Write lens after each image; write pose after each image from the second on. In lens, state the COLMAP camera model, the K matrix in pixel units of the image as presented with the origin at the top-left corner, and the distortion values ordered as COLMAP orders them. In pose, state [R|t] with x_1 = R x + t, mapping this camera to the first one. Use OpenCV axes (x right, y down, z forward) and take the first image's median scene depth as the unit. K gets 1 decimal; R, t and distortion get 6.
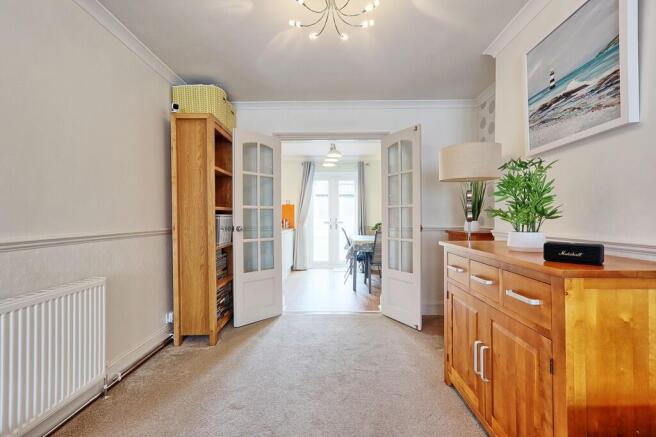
lens RADIAL K [[303.6, 0, 328.3], [0, 303.6, 219.4], [0, 0, 1]] dist [0.013031, 0.006426]
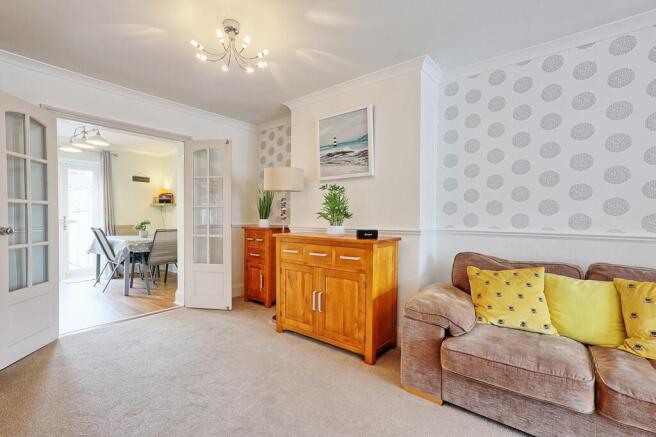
lens RADIAL K [[303.6, 0, 325.1], [0, 303.6, 218.4], [0, 0, 1]] dist [0.013031, 0.006426]
pose [[0.624964, -0.001001, 0.780653, -0.702060], [-0.002122, 0.999993, 0.002981, -0.005095], [-0.780650, -0.003520, 0.624958, -0.078128]]
